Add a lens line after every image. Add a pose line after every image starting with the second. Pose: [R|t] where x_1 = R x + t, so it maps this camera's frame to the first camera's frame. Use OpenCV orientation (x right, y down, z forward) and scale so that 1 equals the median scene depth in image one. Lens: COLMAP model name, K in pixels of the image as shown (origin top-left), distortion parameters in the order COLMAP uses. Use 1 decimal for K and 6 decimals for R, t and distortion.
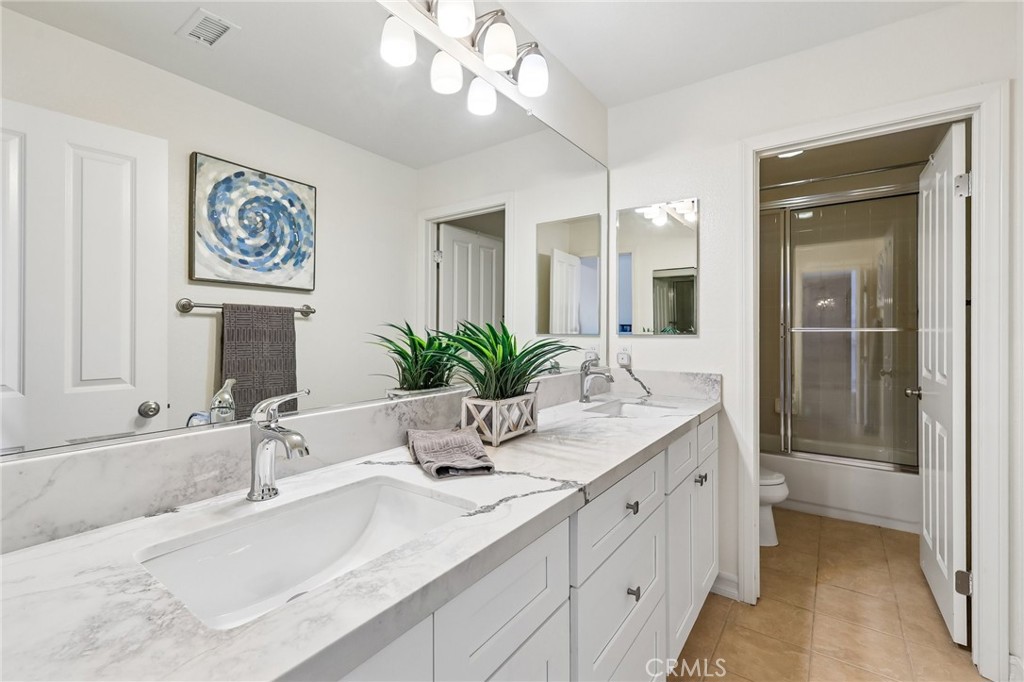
lens RADIAL K [[448.5, 0, 512.0], [0, 448.5, 341.0], [0, 0, 1]] dist [-0.001087, -0.000399]
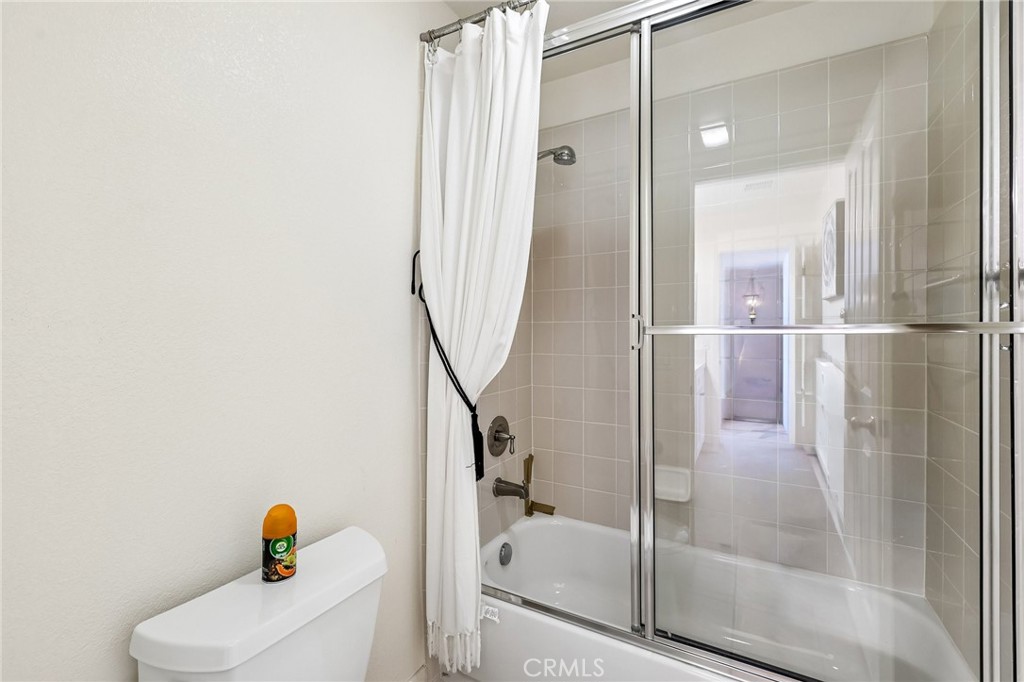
lens RADIAL K [[448.5, 0, 512.0], [0, 448.5, 341.0], [0, 0, 1]] dist [-0.001087, -0.000399]
pose [[0.994044, -0.001535, 0.108964, 0.301030], [0.001649, 0.999998, -0.000956, -0.009630], [-0.108963, 0.001130, 0.994045, 0.408653]]
